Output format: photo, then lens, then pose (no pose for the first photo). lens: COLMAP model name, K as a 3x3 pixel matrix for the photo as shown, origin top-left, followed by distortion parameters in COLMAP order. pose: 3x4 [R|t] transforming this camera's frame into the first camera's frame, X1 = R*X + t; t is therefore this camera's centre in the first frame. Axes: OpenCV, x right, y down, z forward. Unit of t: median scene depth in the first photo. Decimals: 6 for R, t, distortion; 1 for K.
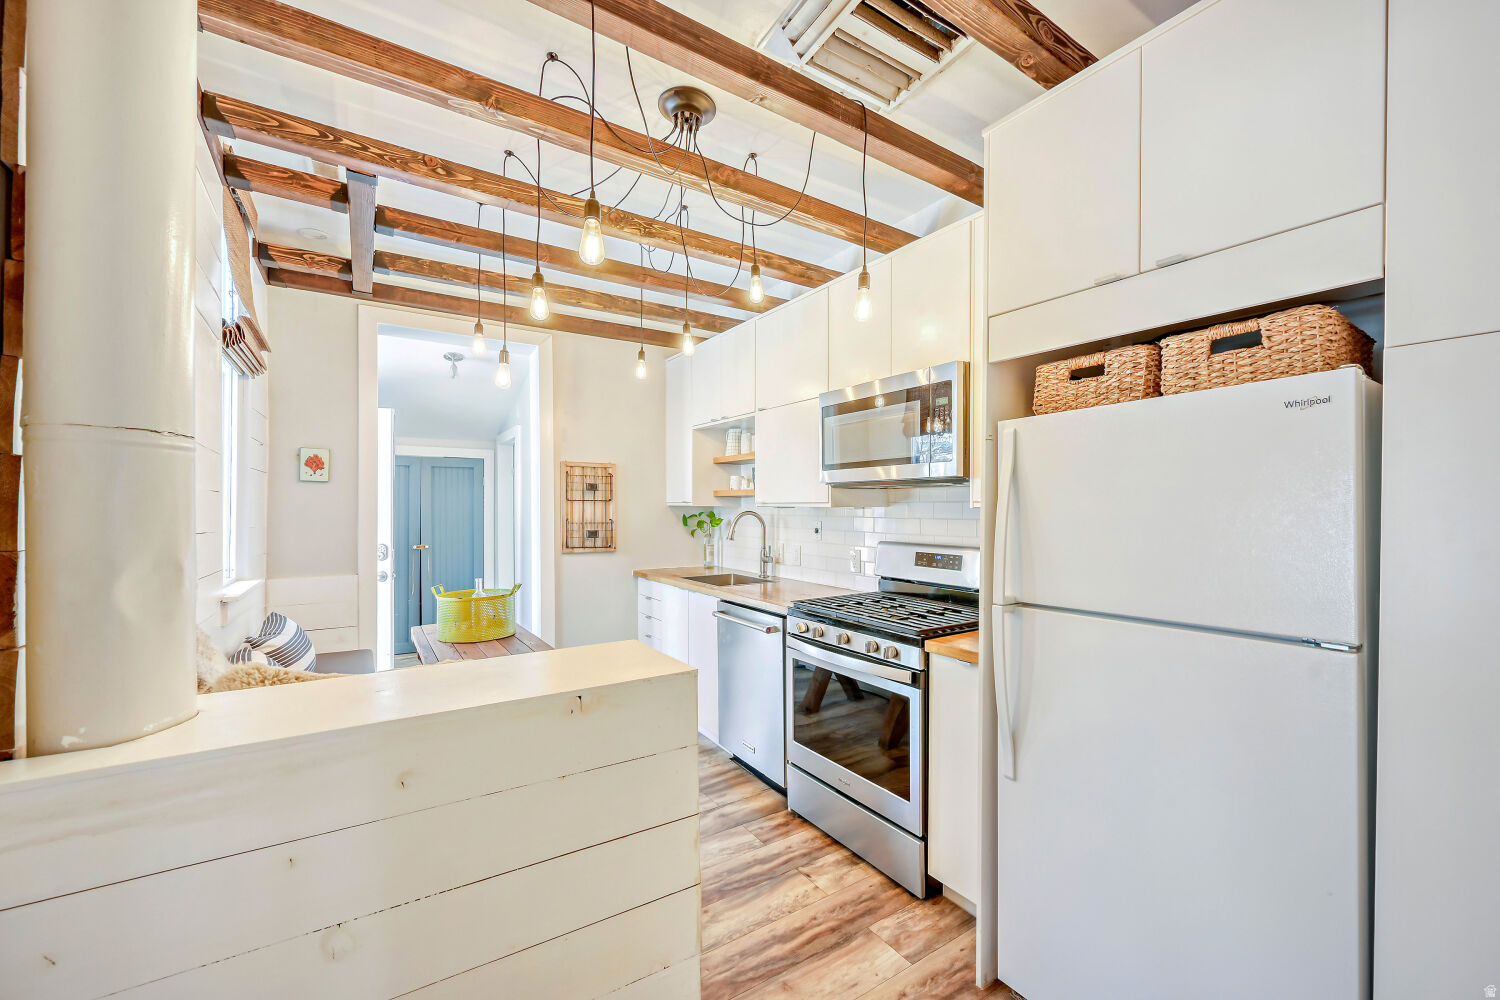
lens RADIAL K [[593.8, 0, 753.7], [0, 593.8, 505.6], [0, 0, 1]] dist [-0.000383, -0.000635]
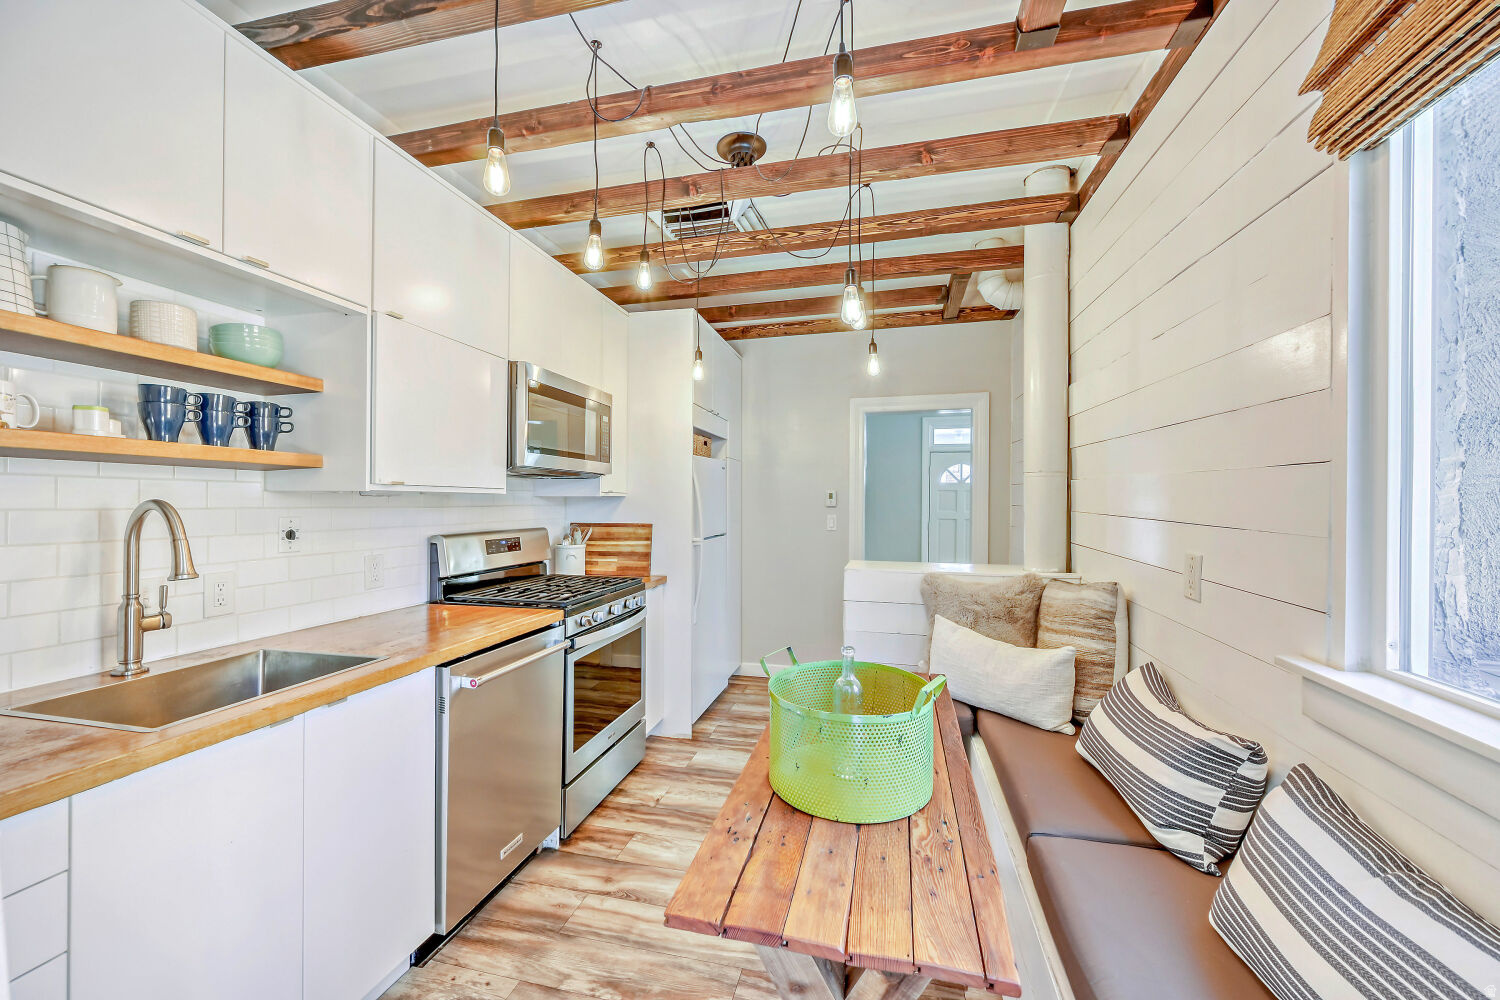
lens RADIAL K [[593.8, 0, 751.3], [0, 593.8, 500.7], [0, 0, 1]] dist [-0.000383, -0.000635]
pose [[-0.685589, 0.000430, 0.727989, -0.801372], [-0.004610, 0.999977, -0.004932, 0.017357], [-0.727974, -0.006738, -0.685571, 1.478073]]
